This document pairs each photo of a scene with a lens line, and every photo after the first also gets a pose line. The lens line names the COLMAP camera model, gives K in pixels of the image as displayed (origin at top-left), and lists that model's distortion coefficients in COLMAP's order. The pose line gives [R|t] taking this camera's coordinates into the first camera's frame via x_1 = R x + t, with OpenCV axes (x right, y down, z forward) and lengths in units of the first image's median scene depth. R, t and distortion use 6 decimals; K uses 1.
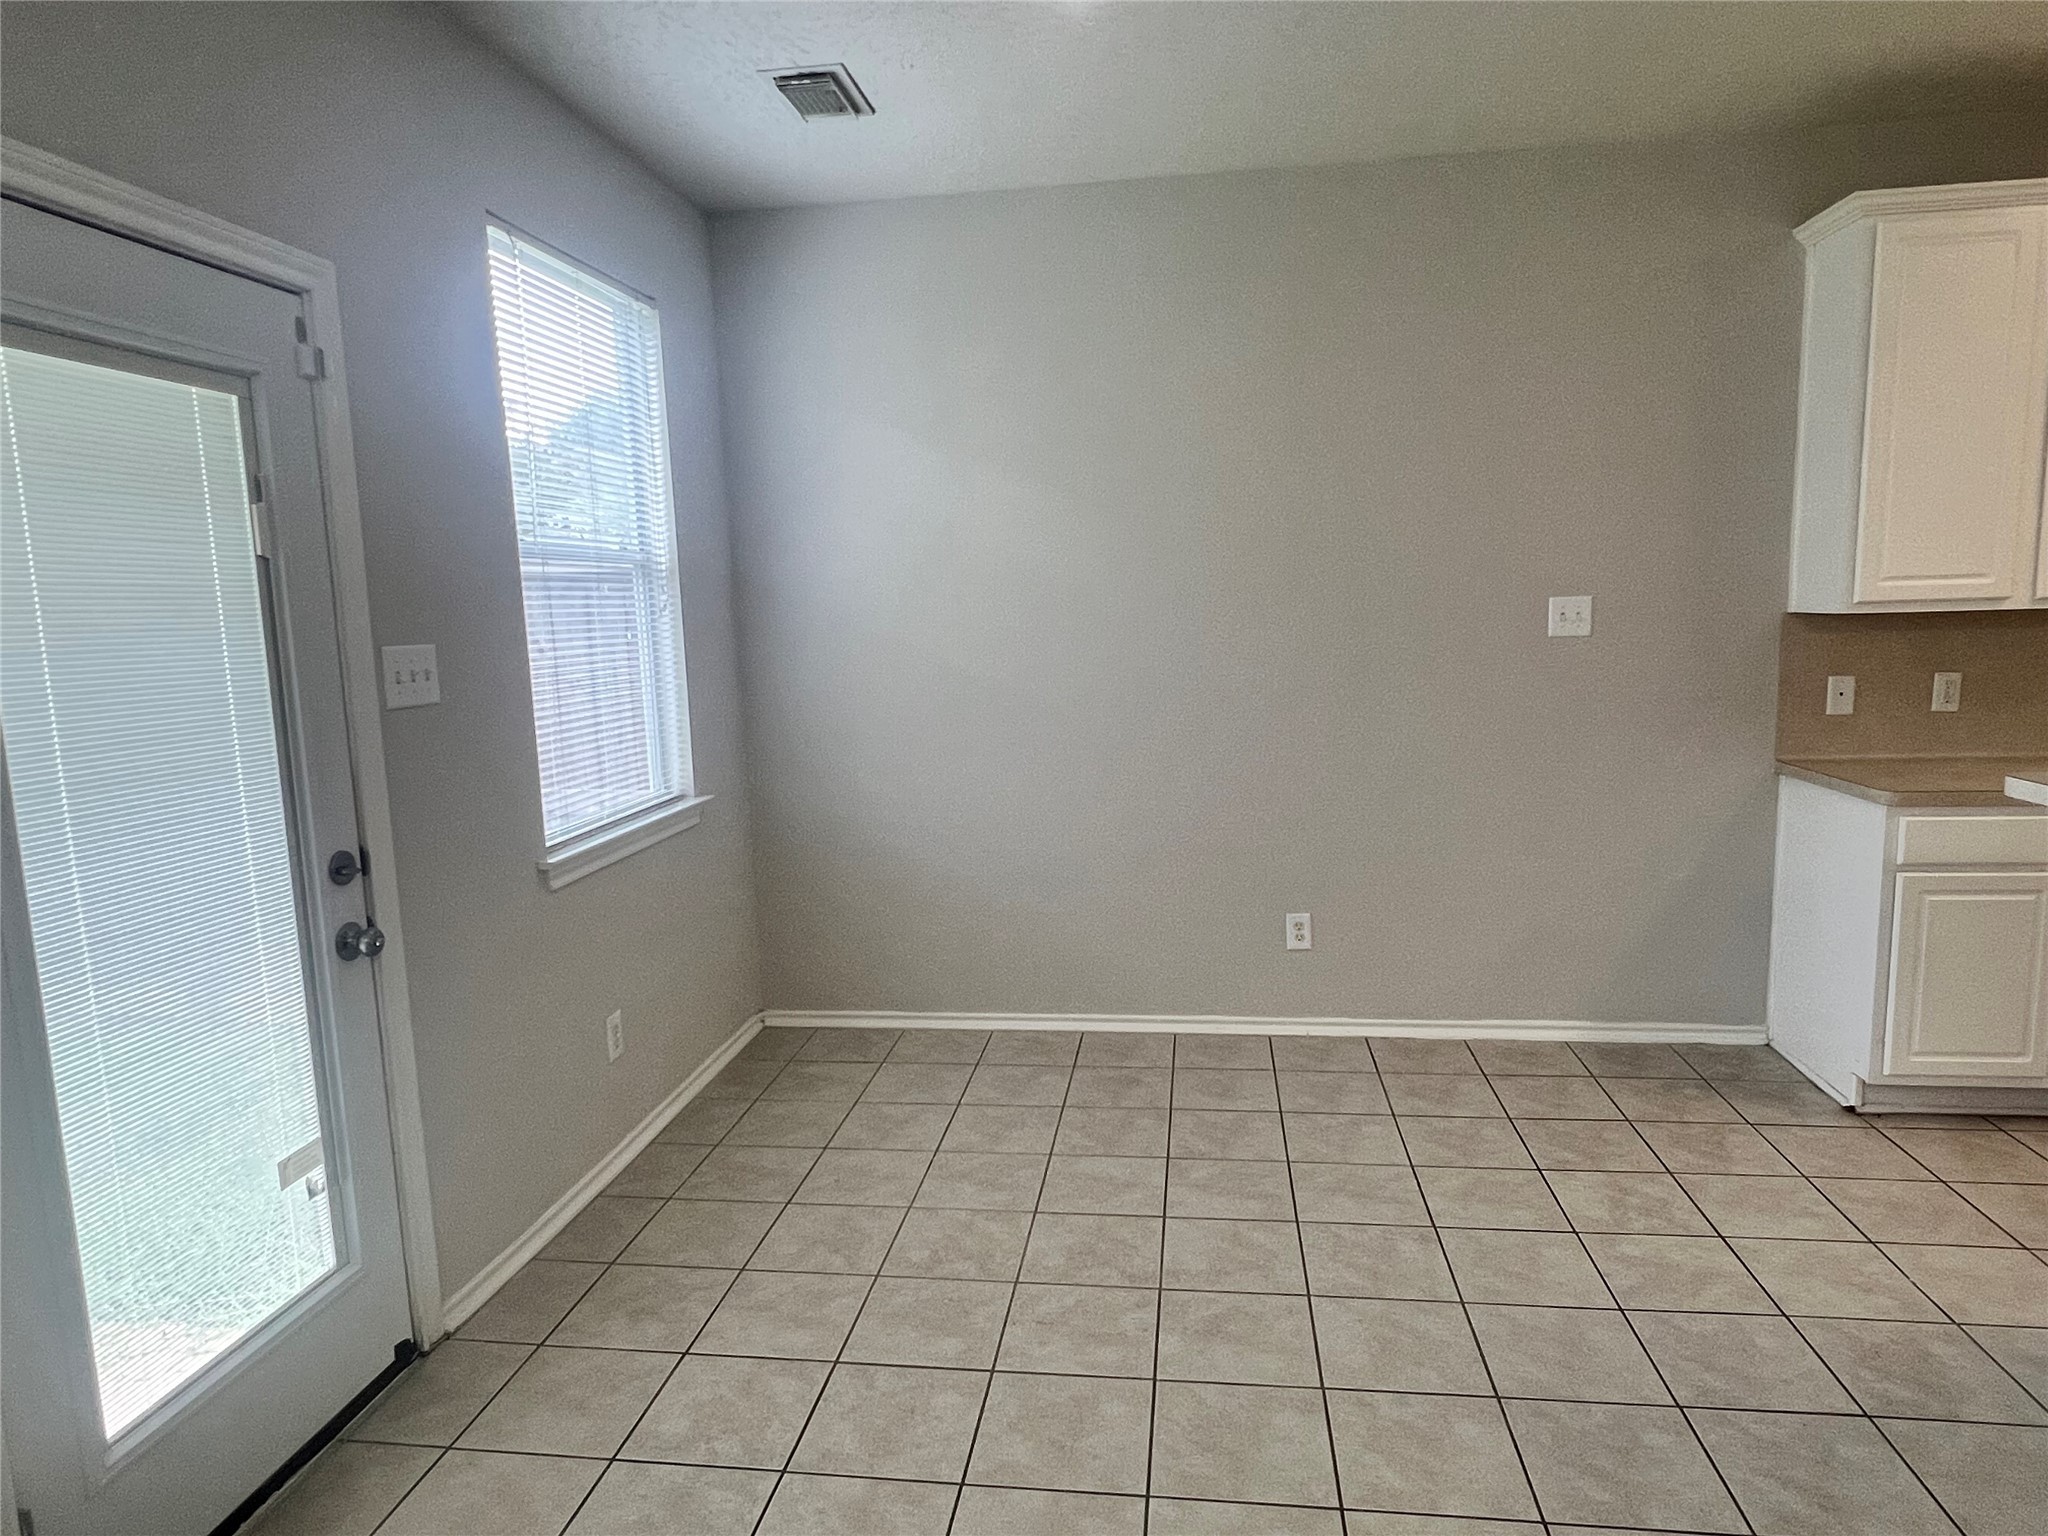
lens RADIAL K [[1233.6, 0, 1036.3], [0, 1233.6, 775.1], [0, 0, 1]] dist [0.002058, -0.002519]
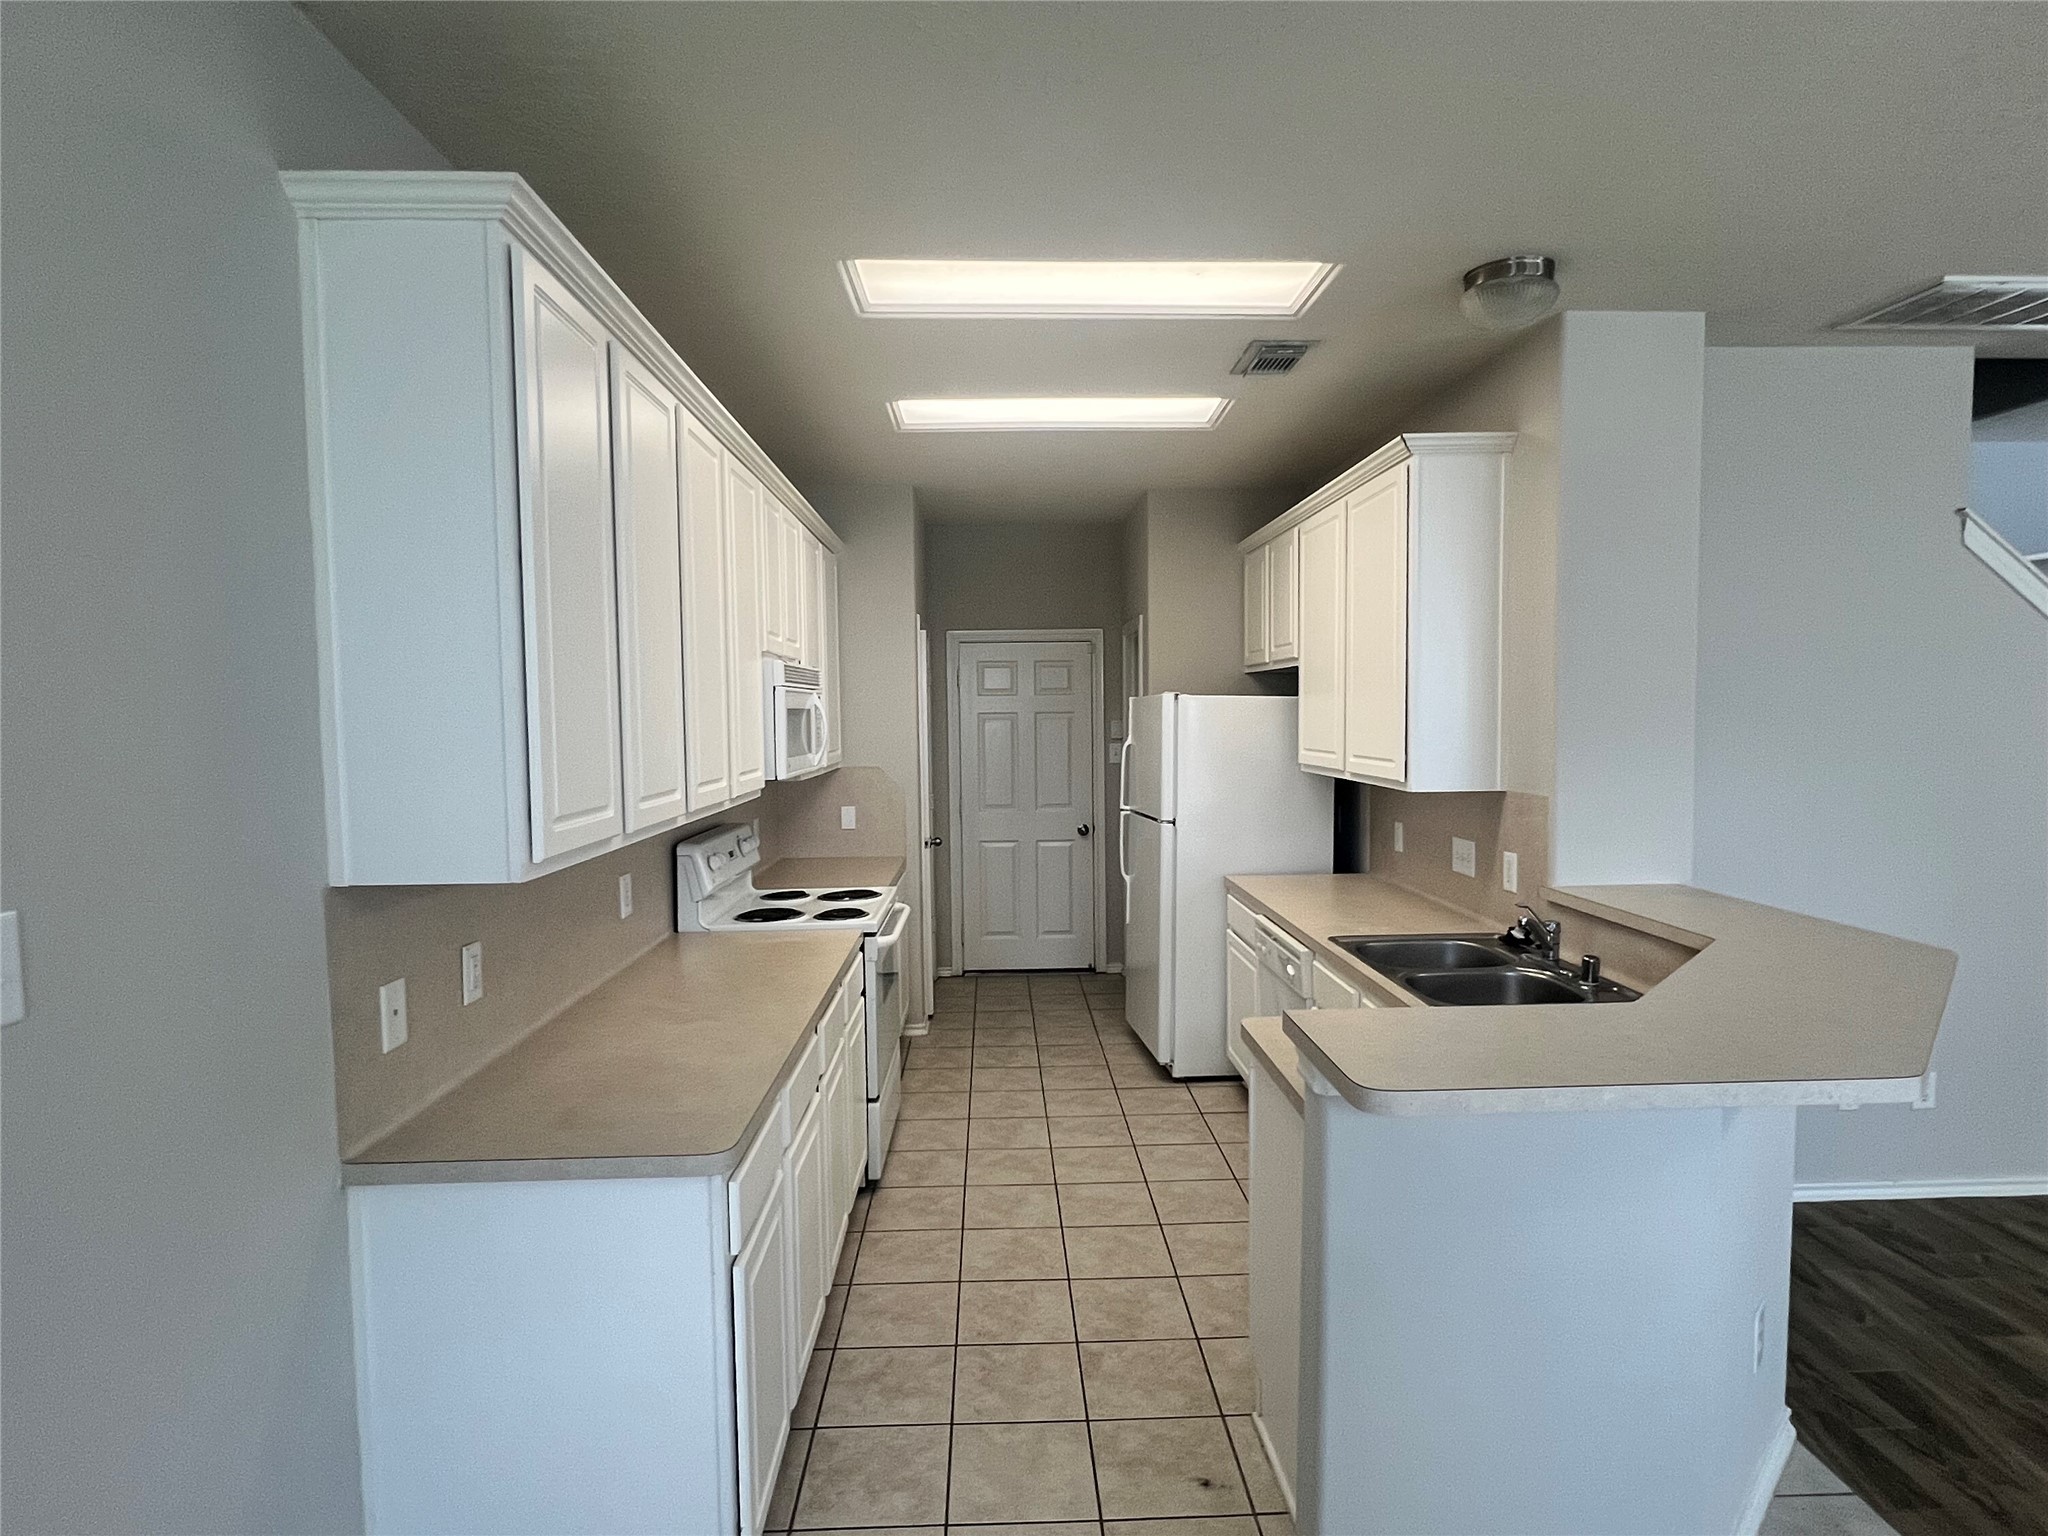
lens RADIAL K [[1089.2, 0, 1022.8], [0, 1089.2, 771.8], [0, 0, 1]] dist [-0.002409, -0.000940]
pose [[-0.164571, -0.022867, 0.986100, 0.112304], [0.155785, 0.986581, 0.048877, -0.180854], [-0.973985, 0.161663, -0.158800, 0.890679]]
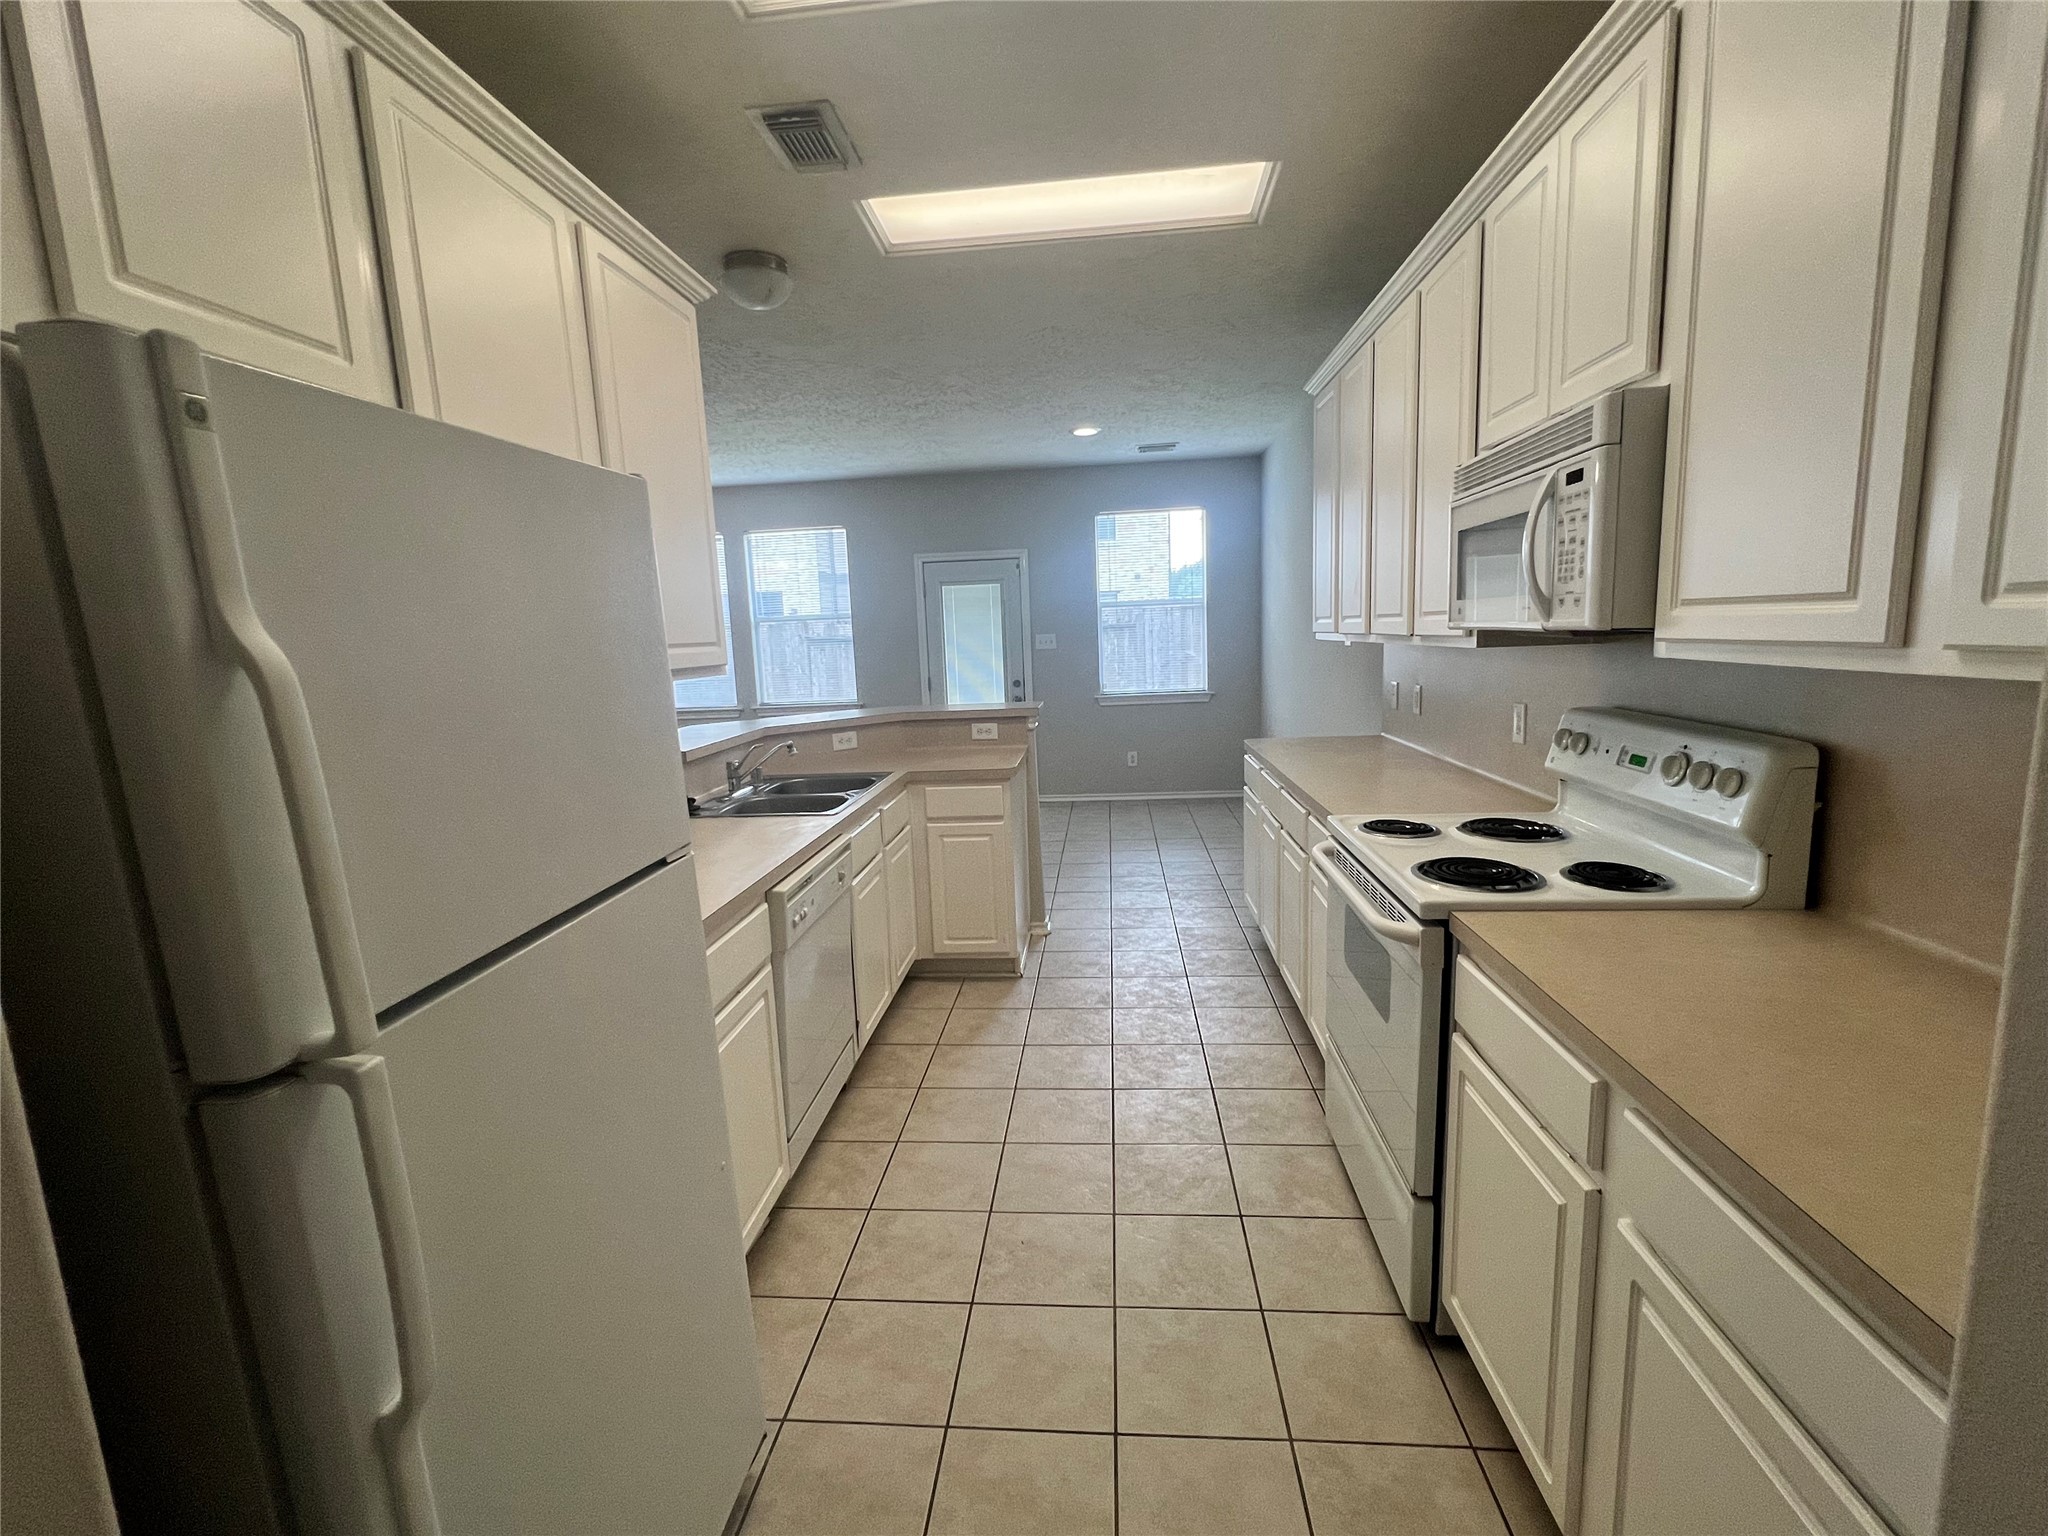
lens RADIAL K [[904.3, 0, 1024.0], [0, 904.3, 768.0], [0, 0, 1]] dist [0.000302, 0.000017]
pose [[0.047771, 0.183055, -0.981941, 1.940605], [-0.101889, 0.978829, 0.177518, -0.149759], [0.993648, 0.091569, 0.065411, 0.583824]]
